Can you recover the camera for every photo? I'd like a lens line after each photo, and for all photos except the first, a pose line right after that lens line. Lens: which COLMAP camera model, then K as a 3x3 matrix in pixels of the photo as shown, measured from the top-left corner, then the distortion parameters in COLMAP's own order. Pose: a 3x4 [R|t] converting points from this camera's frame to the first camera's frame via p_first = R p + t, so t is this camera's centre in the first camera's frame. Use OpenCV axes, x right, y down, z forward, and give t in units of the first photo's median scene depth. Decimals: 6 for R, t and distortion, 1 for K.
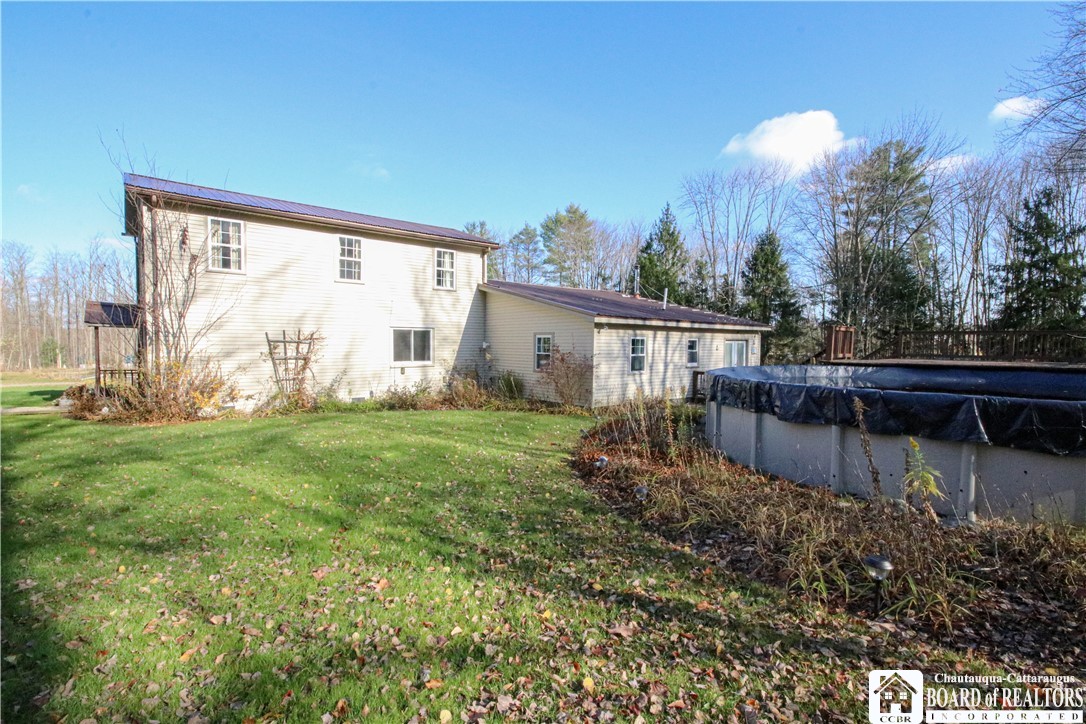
lens RADIAL K [[491.2, 0, 537.6], [0, 491.2, 361.5], [0, 0, 1]] dist [0.000771, -0.008464]
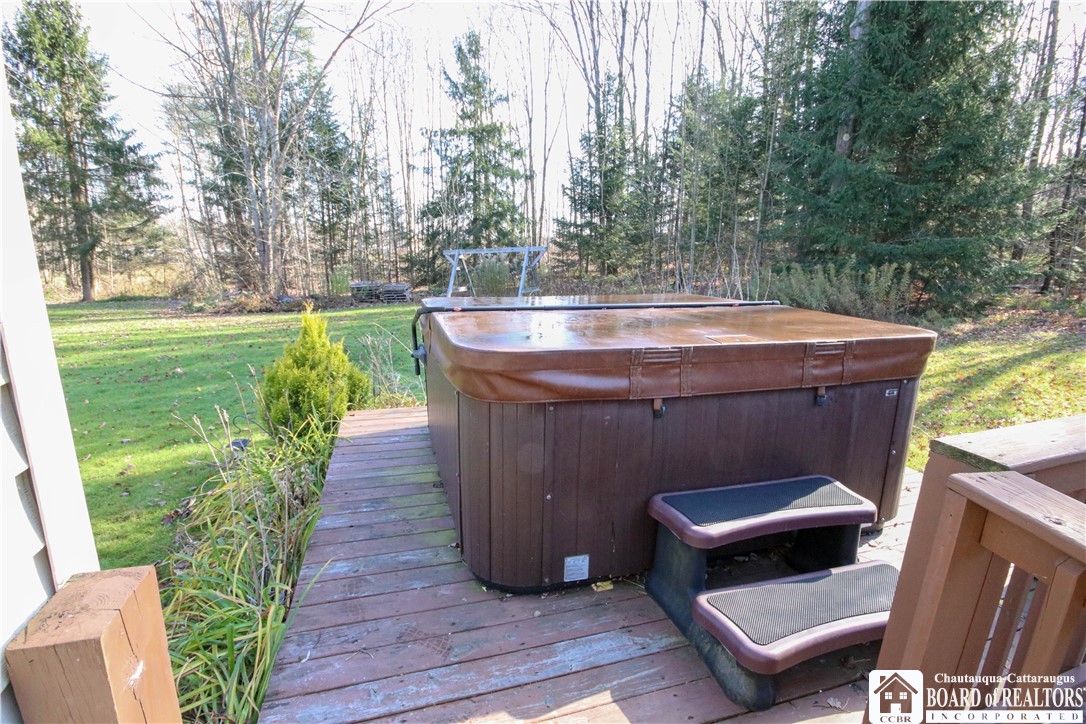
lens RADIAL K [[491.2, 0, 537.6], [0, 491.2, 361.5], [0, 0, 1]] dist [0.000771, -0.008464]
pose [[0.429500, -0.229084, 0.873527, 0.691780], [-0.001640, 0.967090, 0.254427, -0.103702], [-0.903065, -0.110709, 0.414990, 1.293531]]
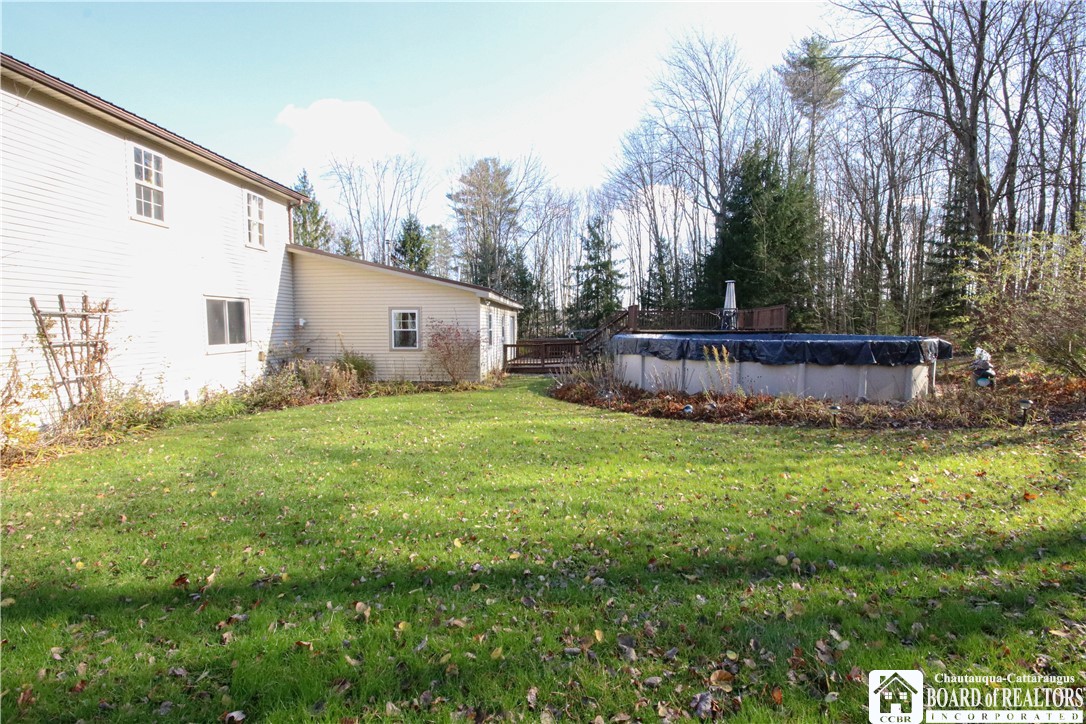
lens RADIAL K [[491.2, 0, 537.6], [0, 491.2, 361.5], [0, 0, 1]] dist [0.000771, -0.008464]
pose [[0.698316, -0.062265, 0.713076, -0.450617], [0.033935, 0.997969, 0.053909, 0.001239], [-0.714985, -0.013447, 0.699011, 0.178114]]
